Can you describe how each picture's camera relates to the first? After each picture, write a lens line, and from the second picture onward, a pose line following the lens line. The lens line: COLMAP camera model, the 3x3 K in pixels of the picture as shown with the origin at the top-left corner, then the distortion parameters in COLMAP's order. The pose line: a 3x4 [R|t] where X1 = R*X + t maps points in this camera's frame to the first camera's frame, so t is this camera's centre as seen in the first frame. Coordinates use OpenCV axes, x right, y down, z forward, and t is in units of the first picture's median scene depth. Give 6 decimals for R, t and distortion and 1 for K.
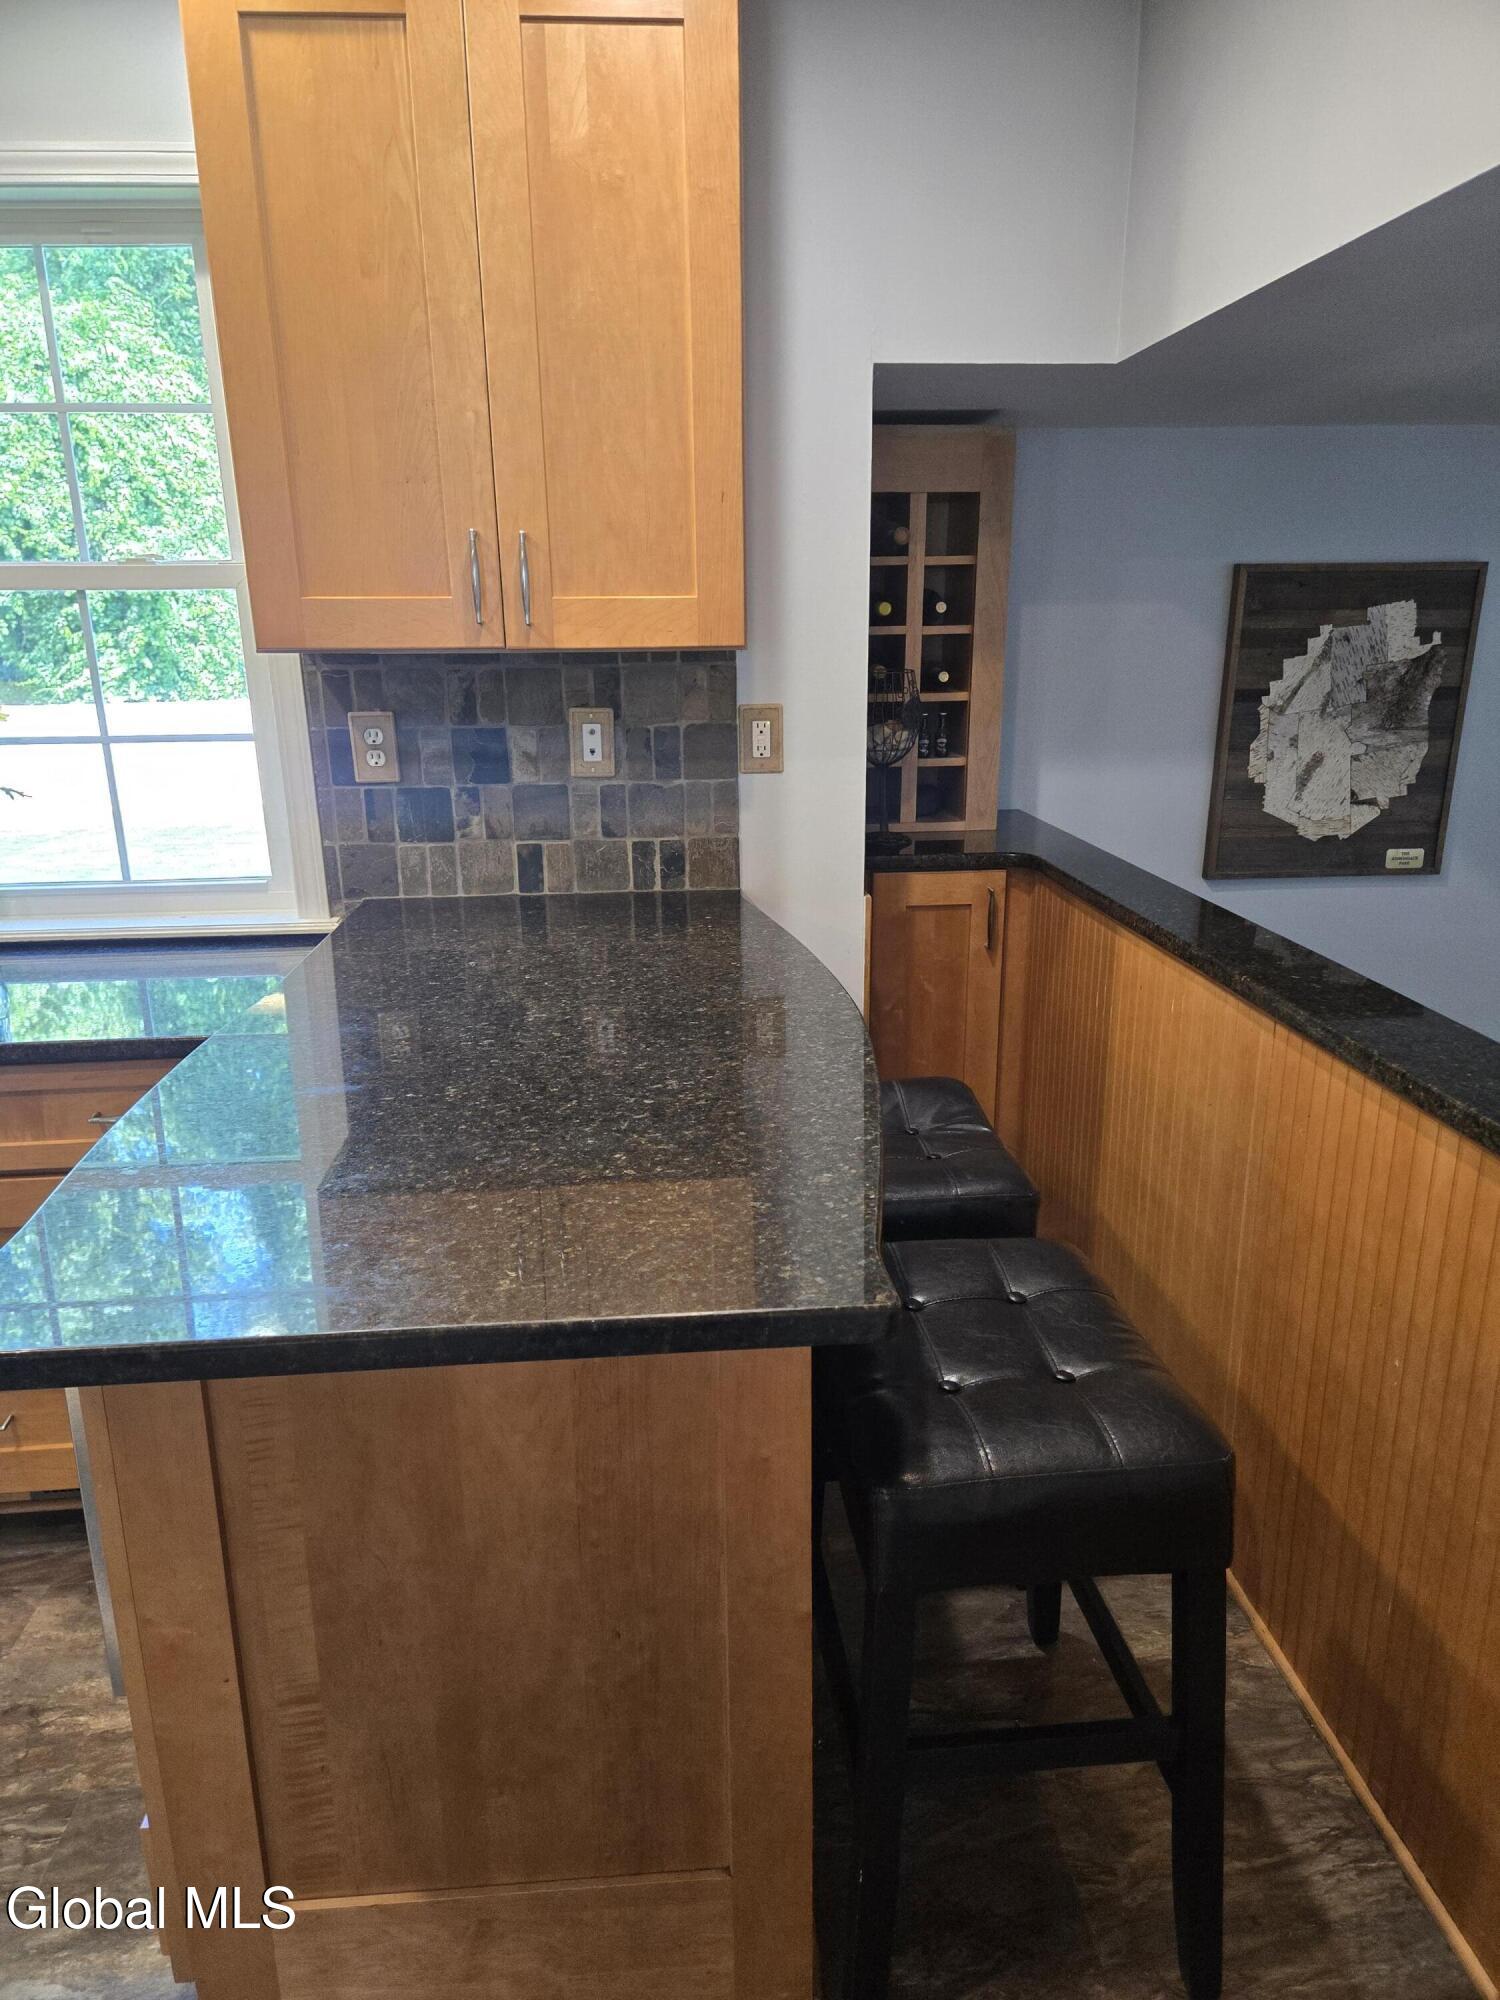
lens RADIAL K [[1330.9, 0, 746.8], [0, 1330.9, 1005.9], [0, 0, 1]] dist [0.060932, -0.053144]
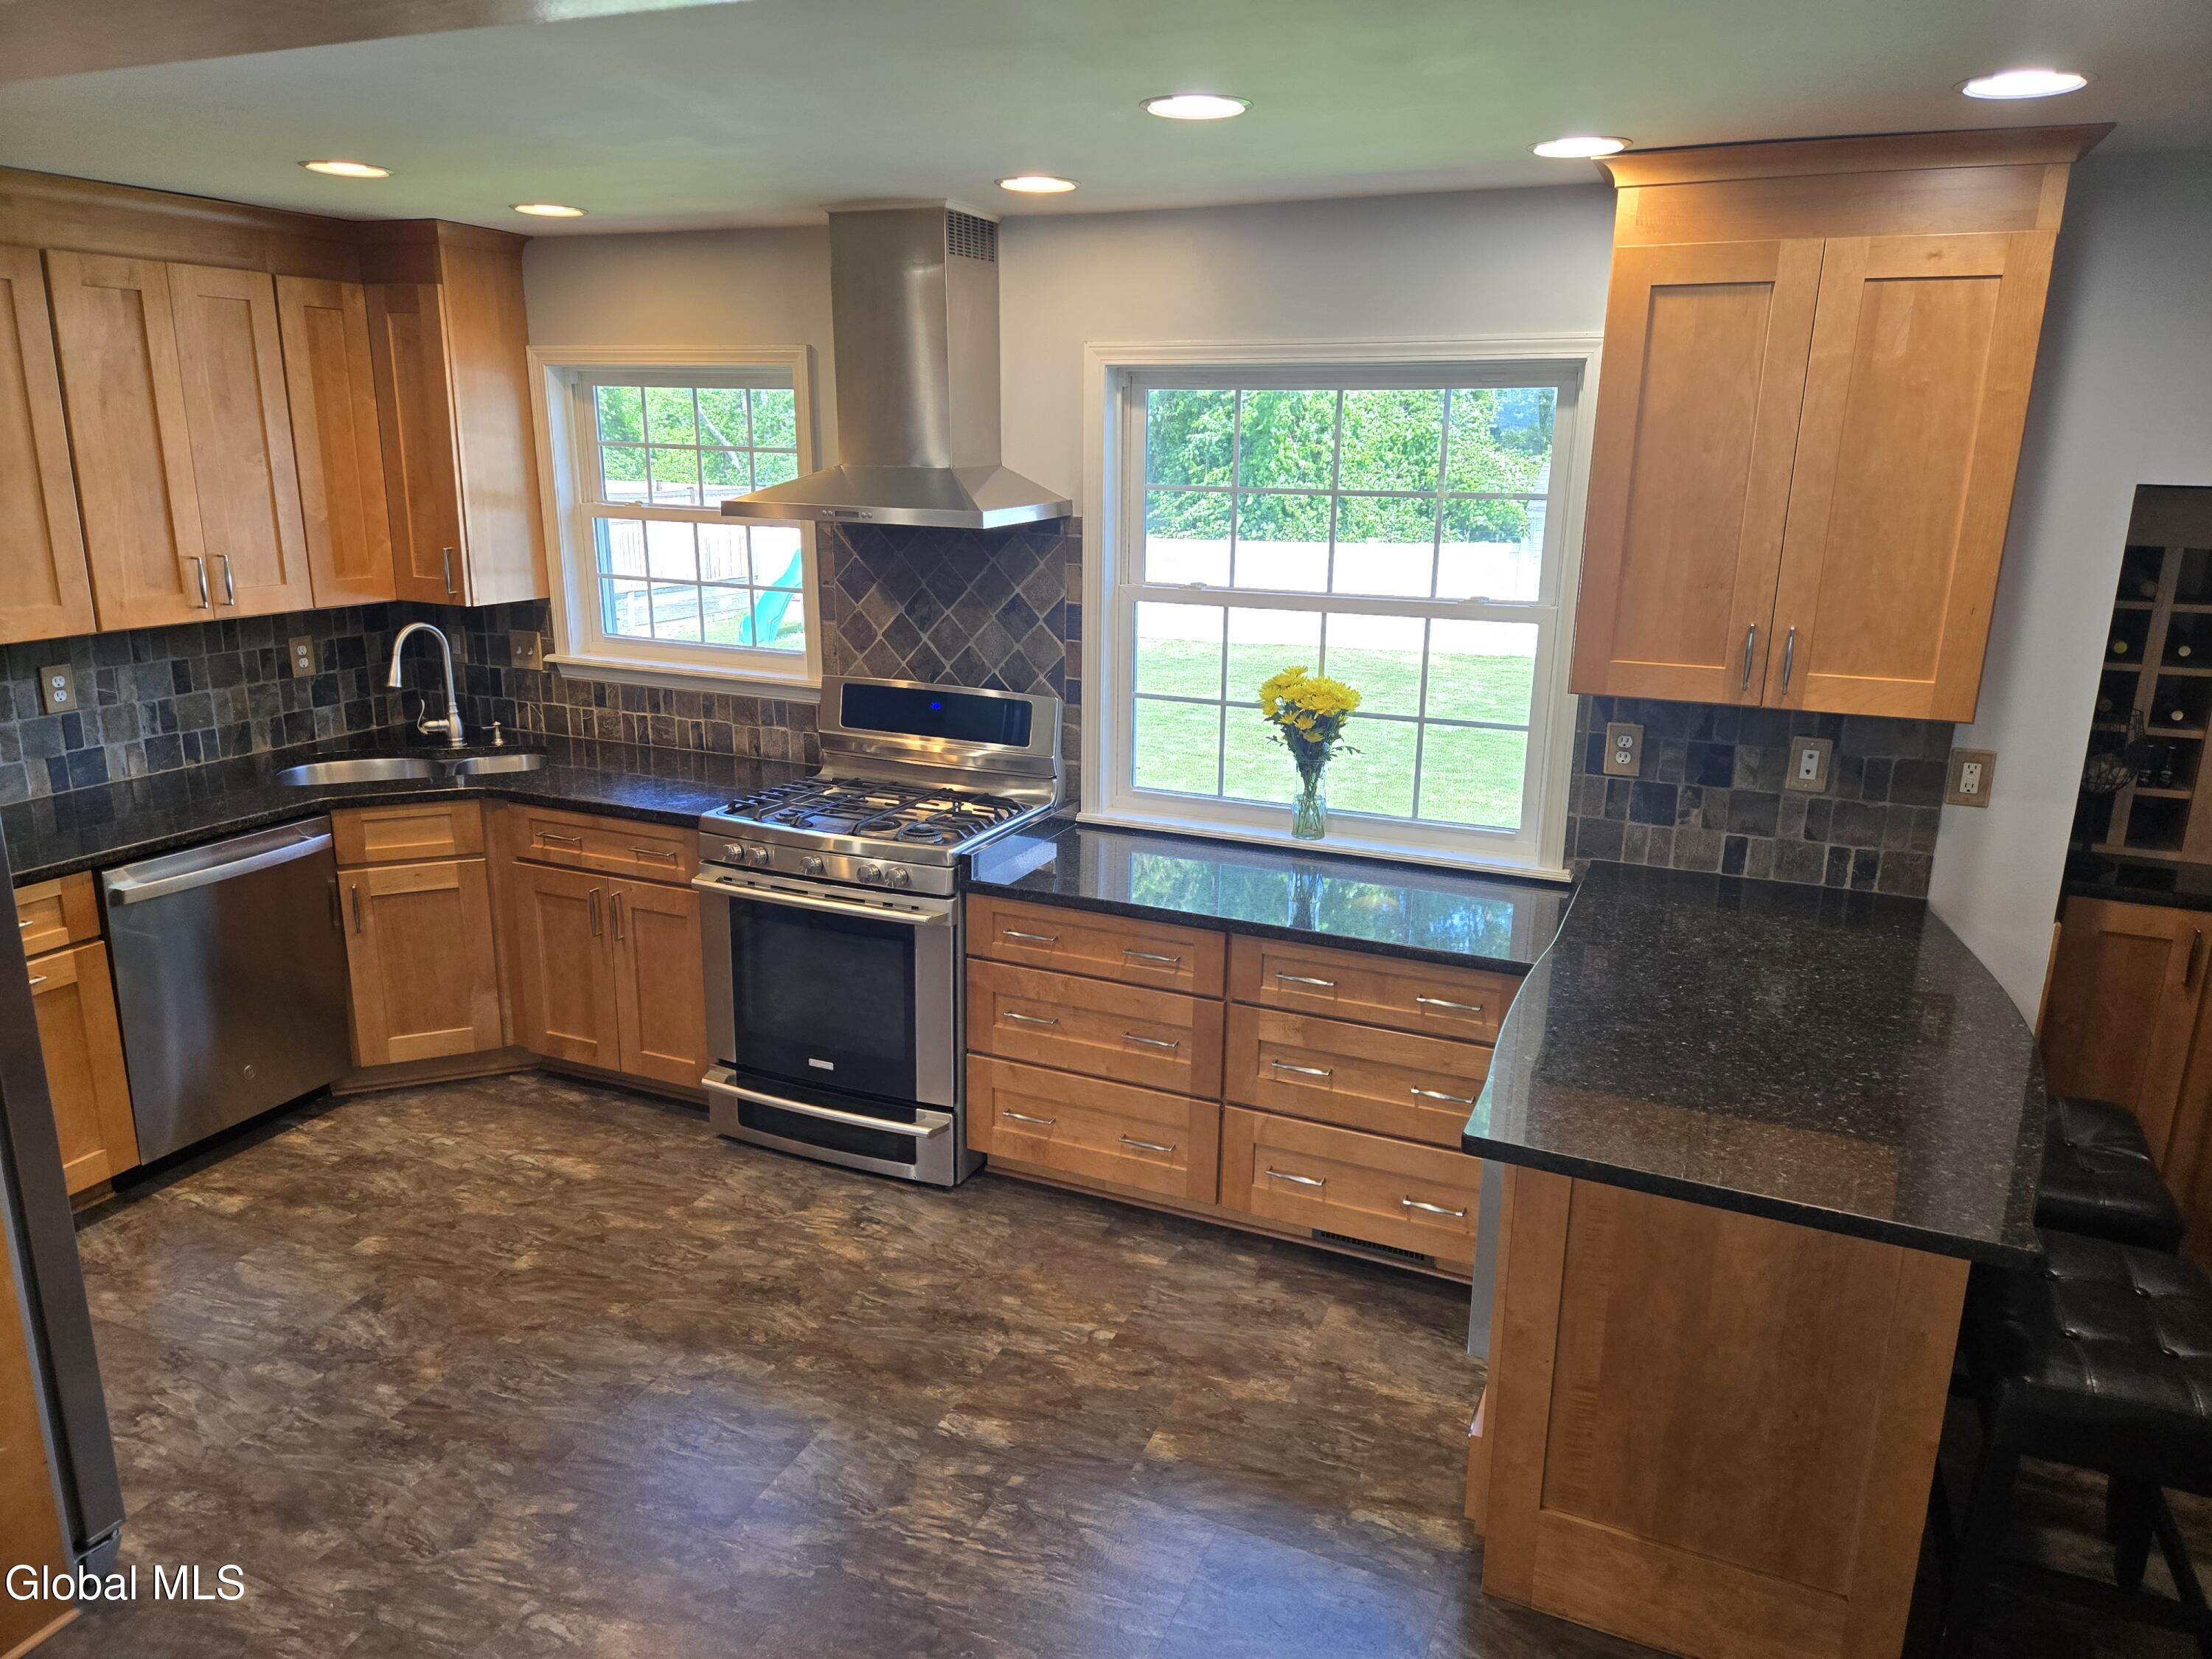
lens RADIAL K [[1472.0, 0, 1090.5], [0, 1472.0, 814.8], [0, 0, 1]] dist [0.060932, -0.053144]
pose [[0.877633, 0.144203, -0.457128, -0.062132], [-0.156818, 0.987572, 0.010461, -0.061176], [0.452955, 0.062505, 0.889339, -0.501318]]
